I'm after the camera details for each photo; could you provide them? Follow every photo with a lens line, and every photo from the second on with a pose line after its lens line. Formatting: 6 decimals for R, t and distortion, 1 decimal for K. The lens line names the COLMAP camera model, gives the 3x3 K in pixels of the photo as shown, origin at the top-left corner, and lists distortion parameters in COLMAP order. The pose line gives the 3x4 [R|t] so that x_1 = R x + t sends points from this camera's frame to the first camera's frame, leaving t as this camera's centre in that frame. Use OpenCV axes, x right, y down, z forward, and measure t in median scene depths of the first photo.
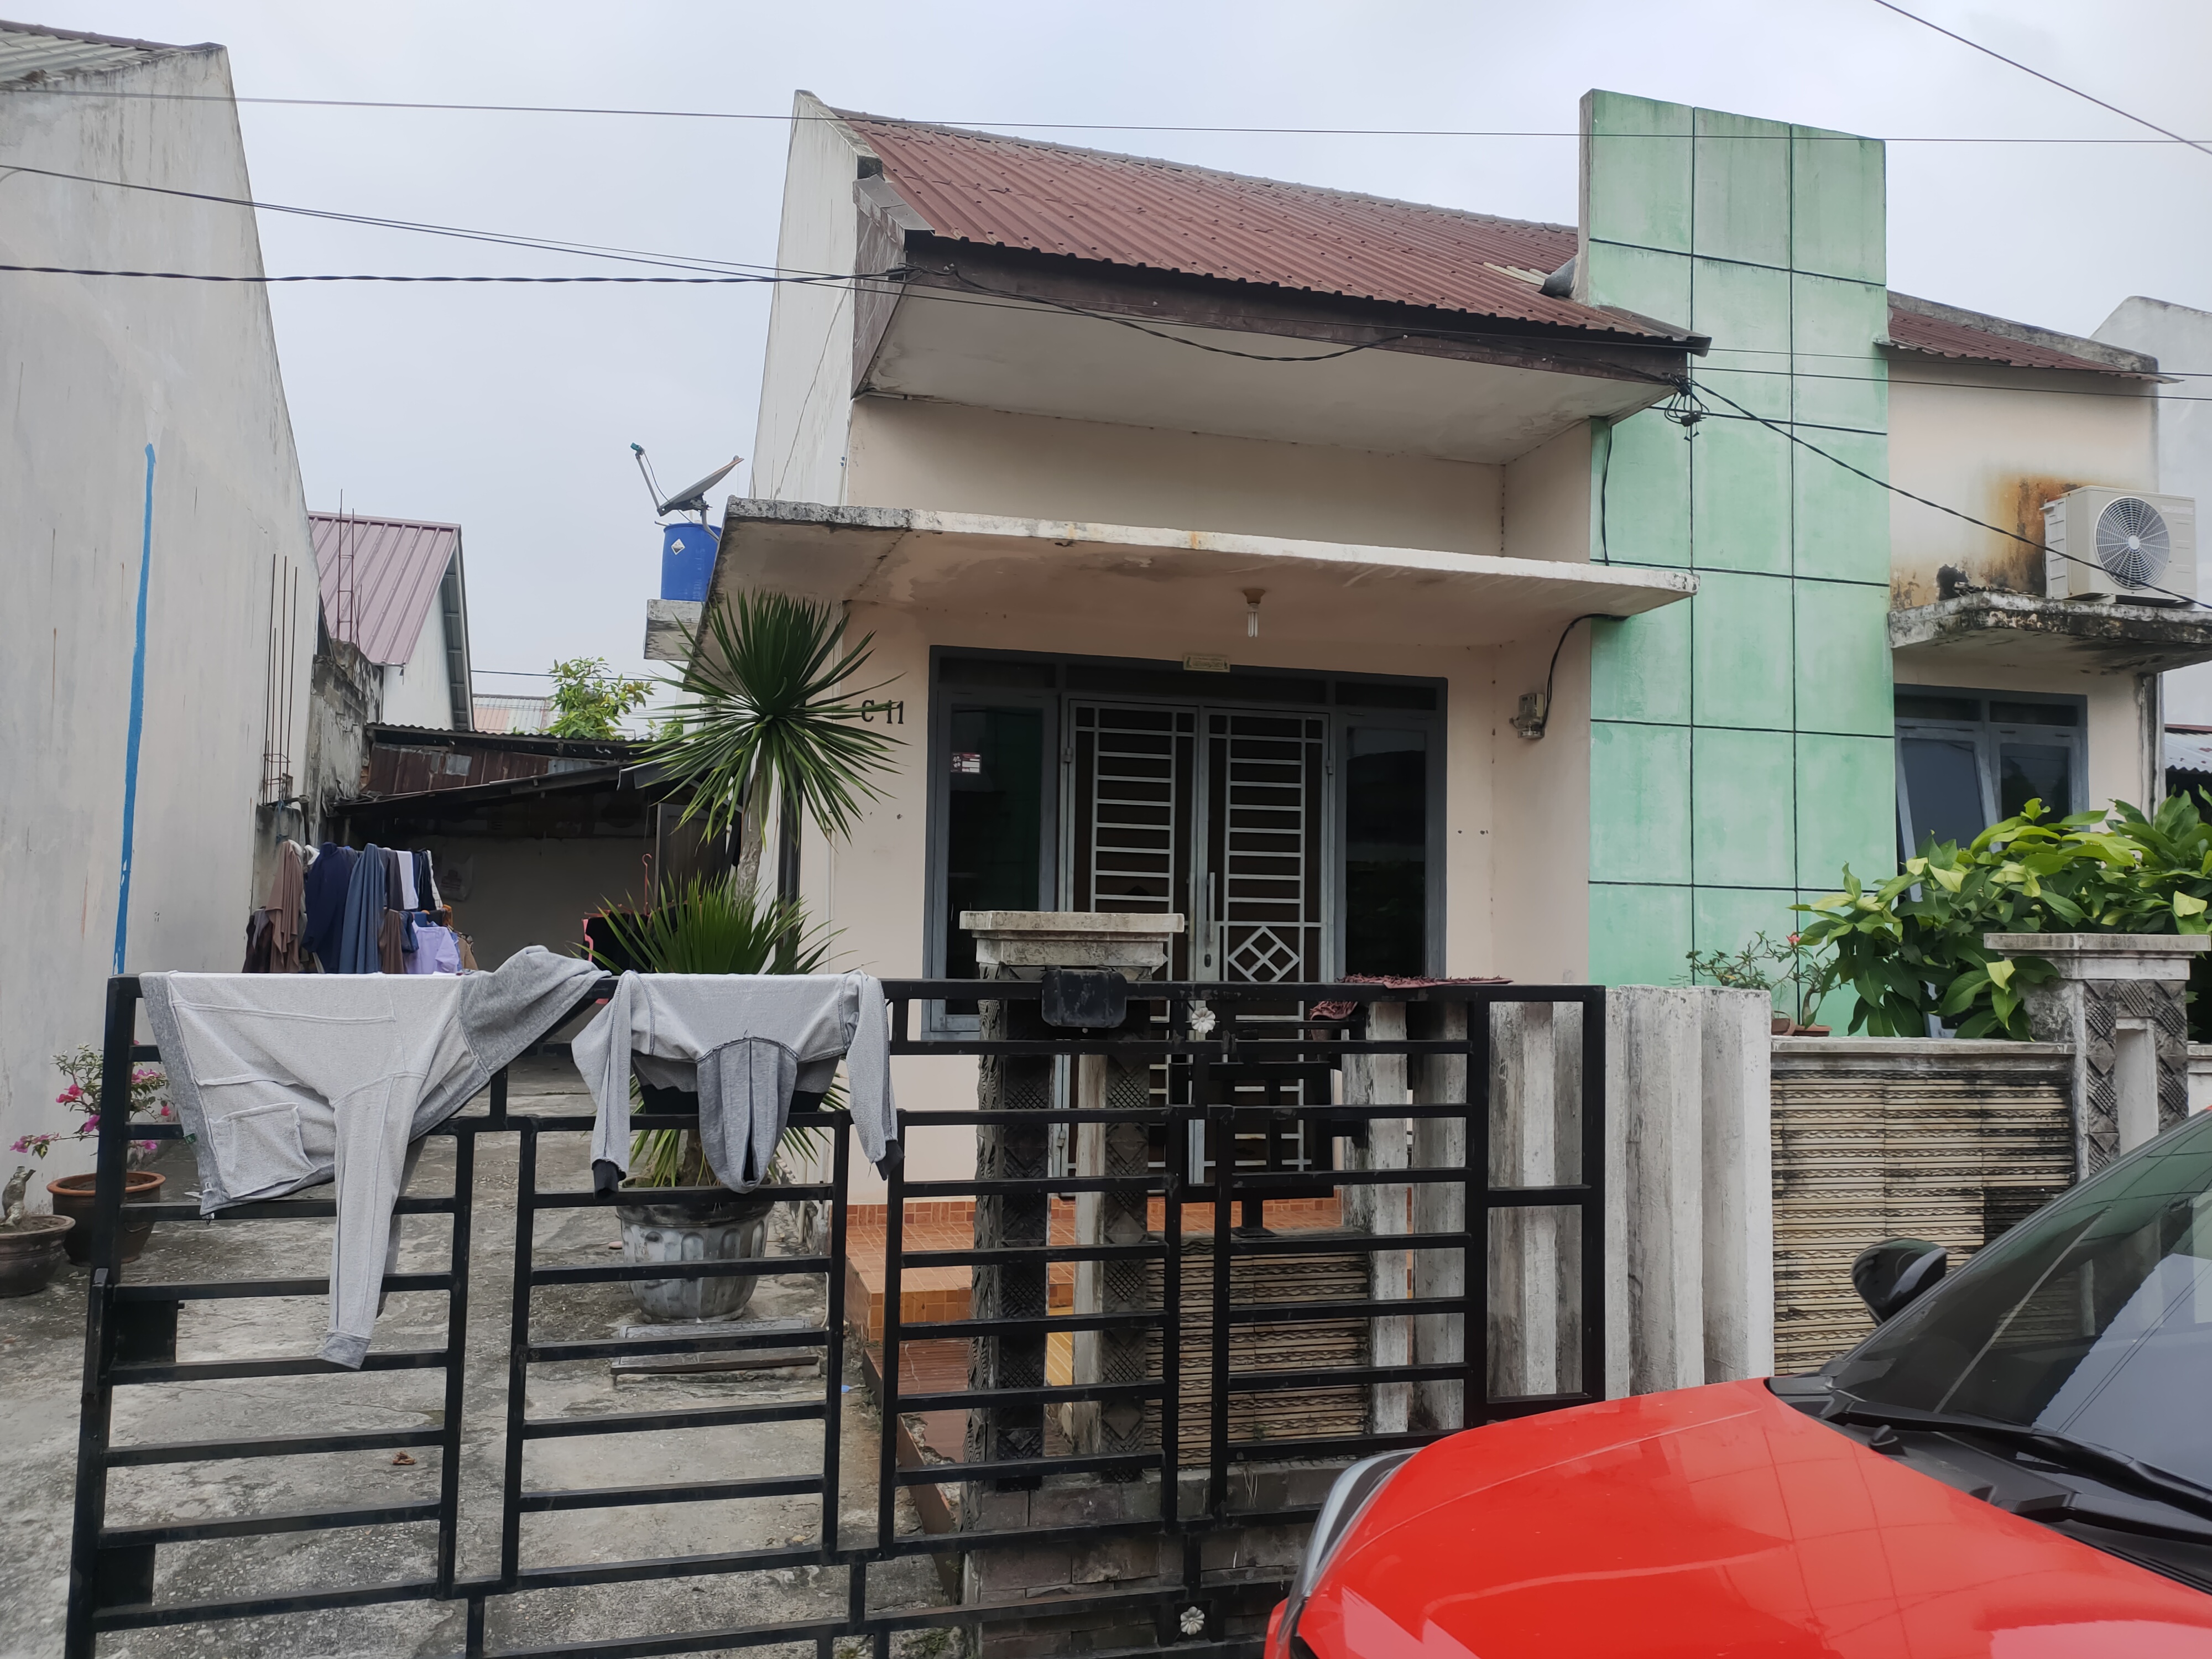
lens RADIAL K [[1678.8, 0, 1109.1], [0, 1678.8, 826.9], [0, 0, 1]] dist [0.076180, 0.001909]
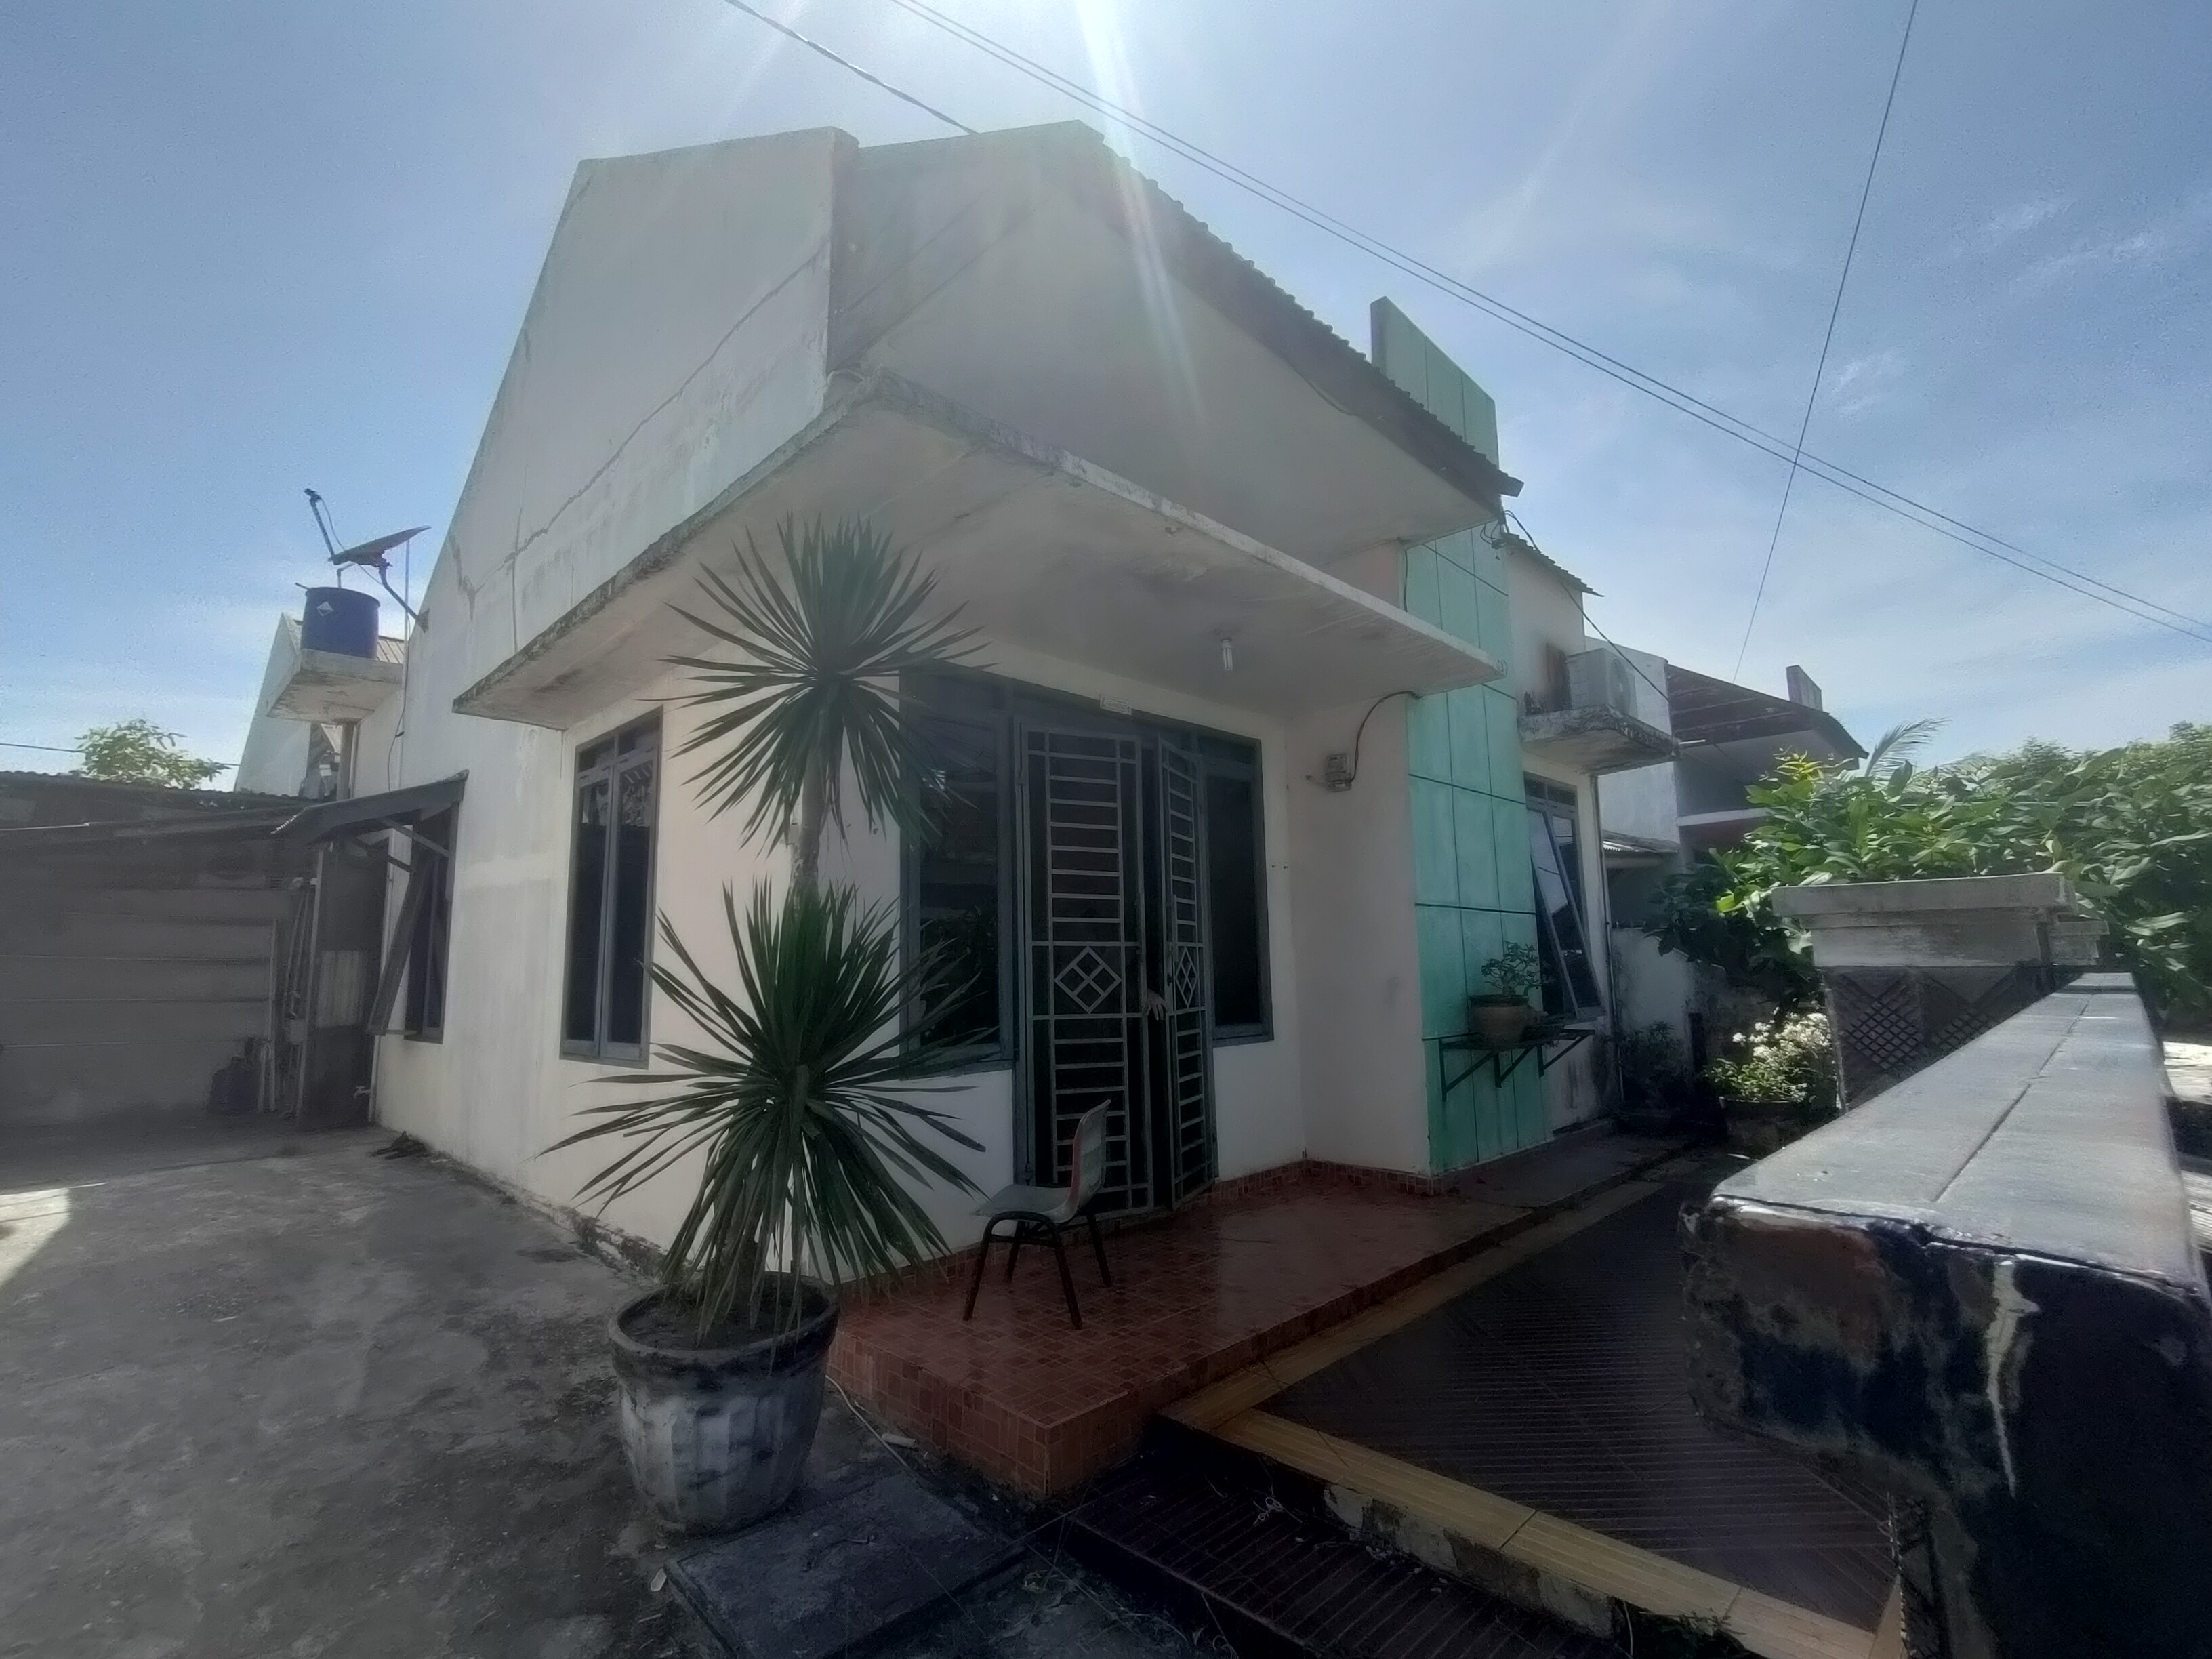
lens RADIAL K [[1019.5, 0, 1100.7], [0, 1019.5, 833.8], [0, 0, 1]] dist [0.004005, 0.000284]
pose [[0.872493, 0.033063, 0.487507, -0.272917], [0.001142, 0.997567, -0.069700, 0.032403], [-0.488626, 0.061369, 0.870333, 0.443669]]
